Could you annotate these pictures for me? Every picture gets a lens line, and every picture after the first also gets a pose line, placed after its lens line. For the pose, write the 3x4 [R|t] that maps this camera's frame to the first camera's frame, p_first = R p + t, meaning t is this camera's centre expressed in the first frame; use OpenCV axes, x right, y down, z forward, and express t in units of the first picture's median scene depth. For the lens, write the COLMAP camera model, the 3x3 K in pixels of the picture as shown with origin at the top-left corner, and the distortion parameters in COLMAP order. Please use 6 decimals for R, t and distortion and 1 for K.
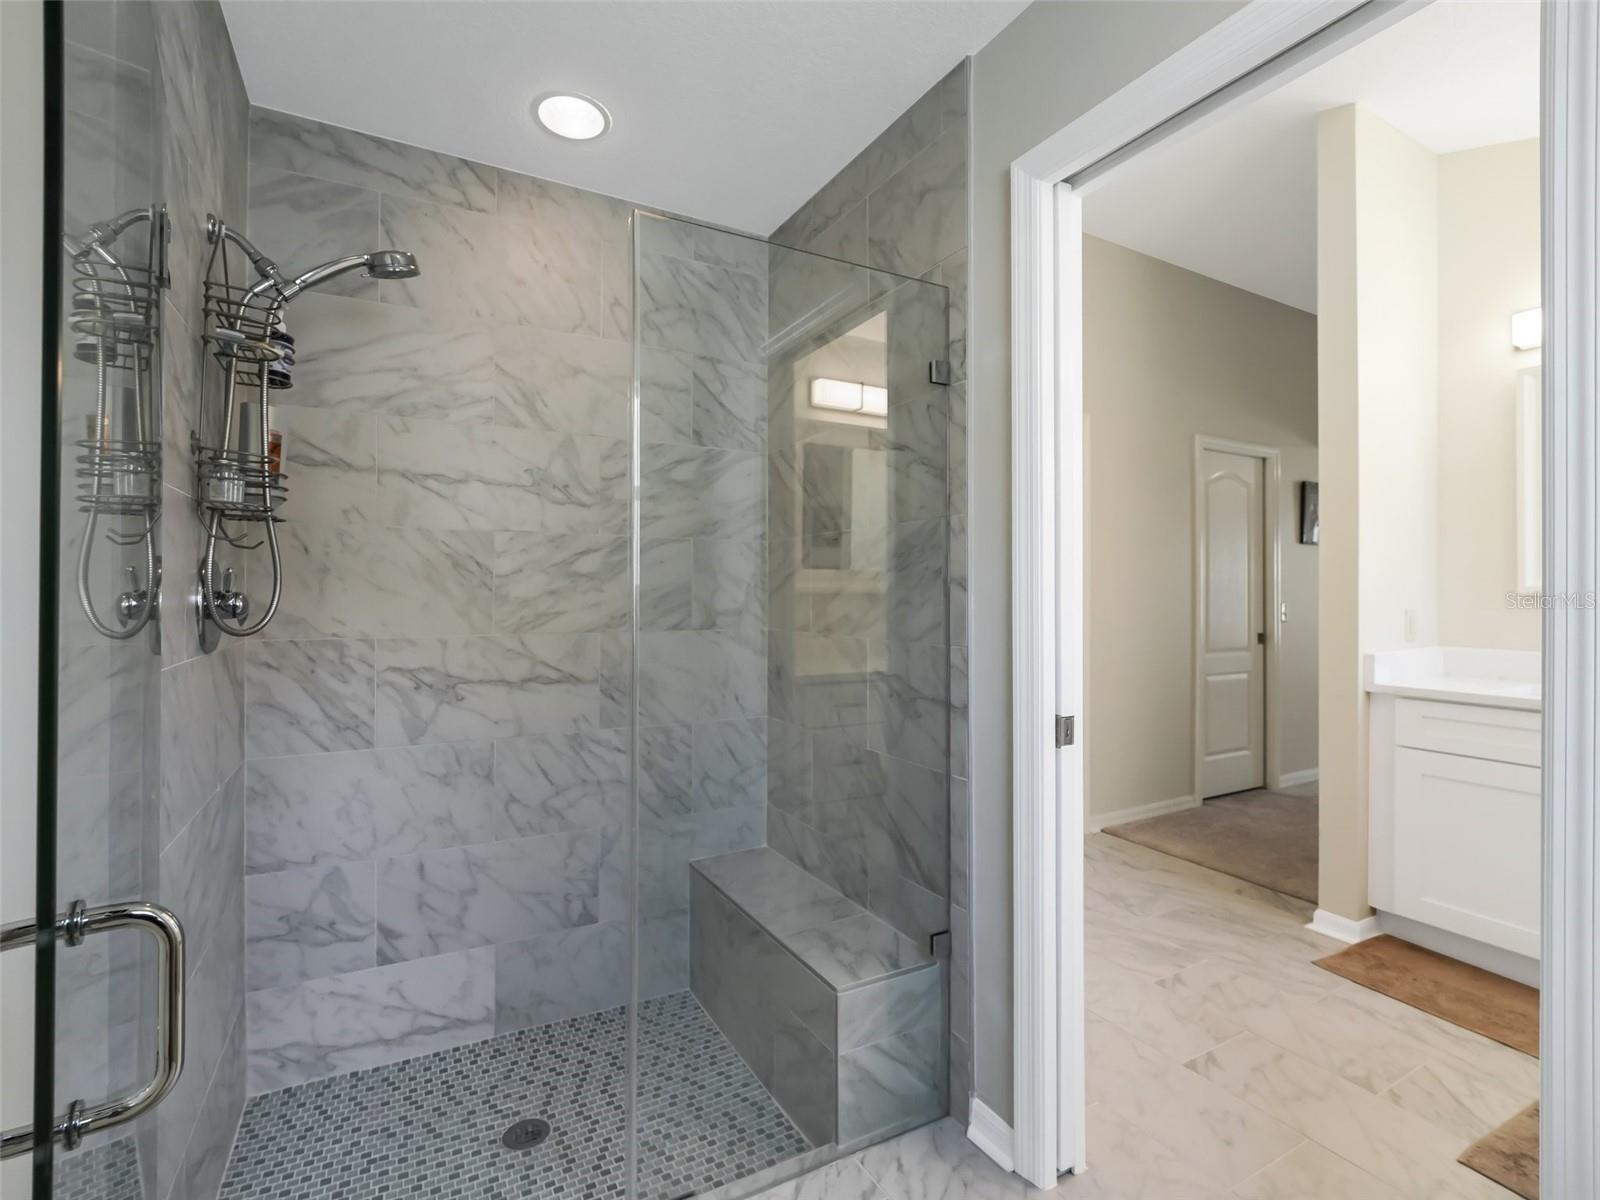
lens RADIAL K [[744.6, 0, 779.7], [0, 744.6, 594.4], [0, 0, 1]] dist [-0.020664, 0.000692]
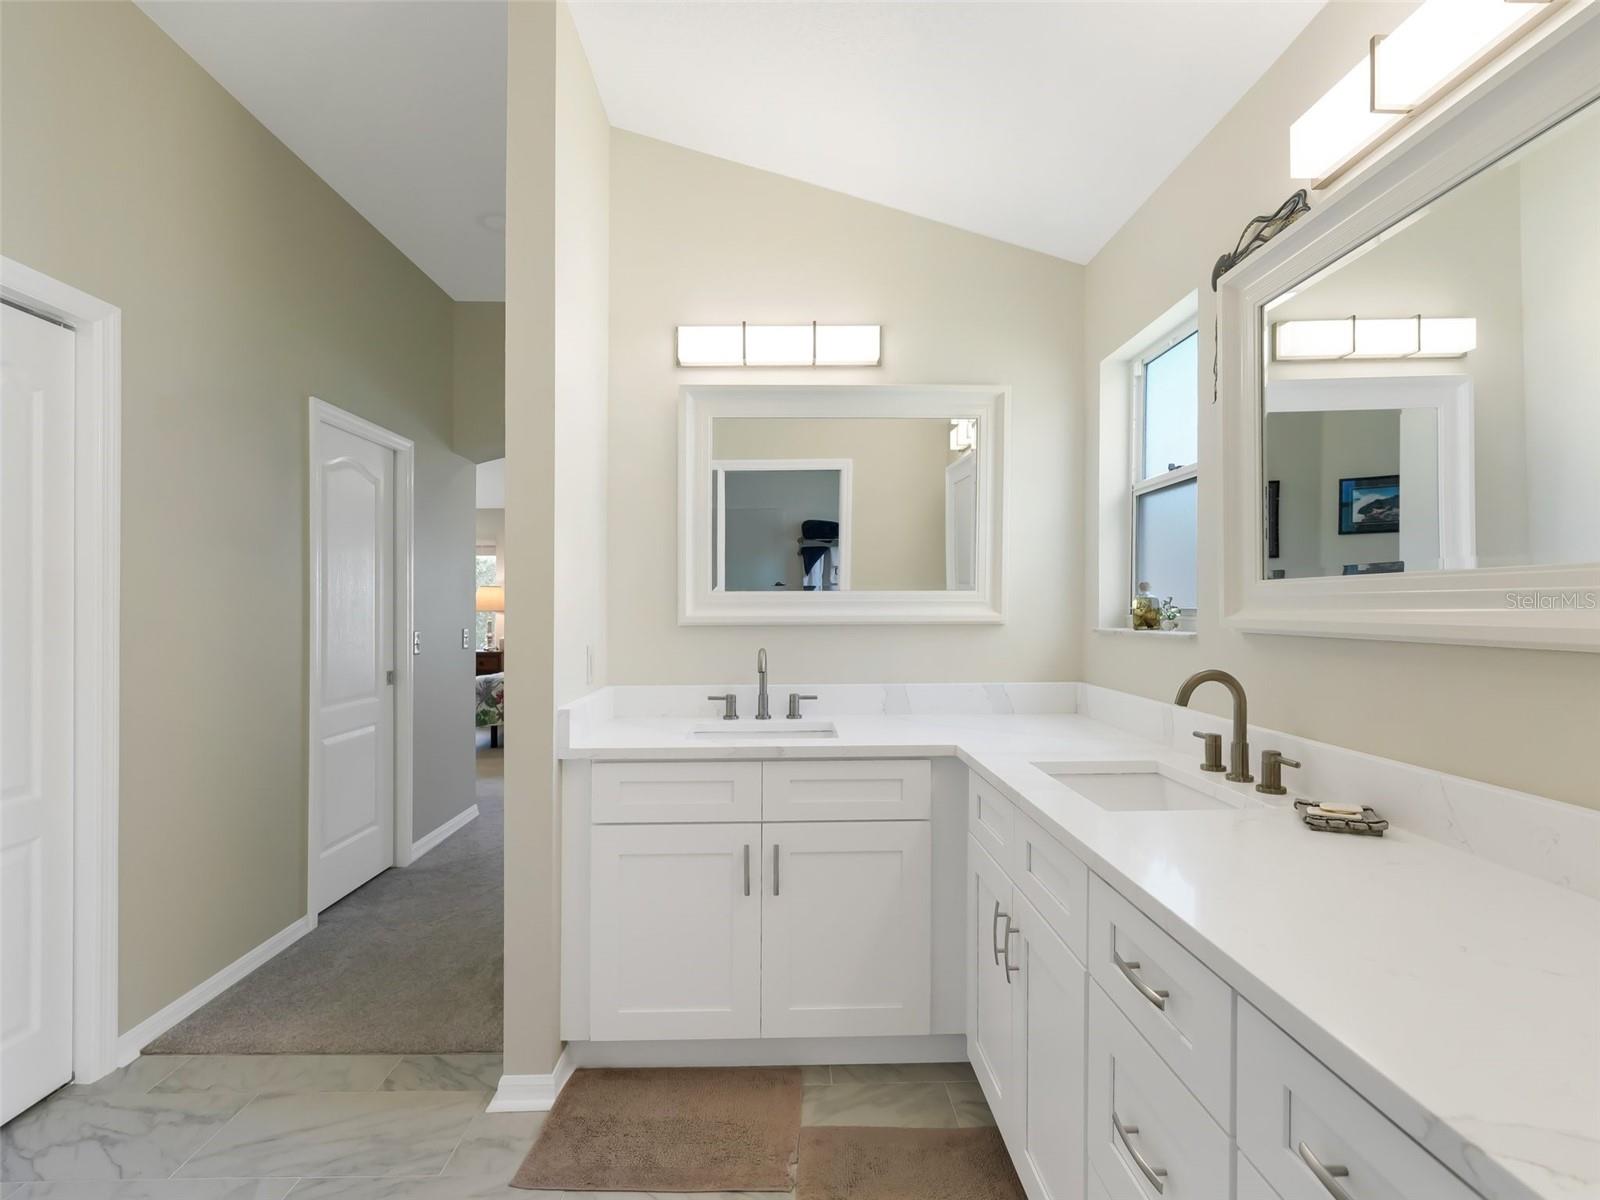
lens RADIAL K [[744.6, 0, 779.7], [0, 744.6, 594.4], [0, 0, 1]] dist [-0.020664, 0.000692]
pose [[0.453035, 0.020951, 0.891246, 0.208412], [0.002029, 0.999697, -0.024532, -0.014530], [-0.891490, 0.012922, 0.452855, 0.423320]]
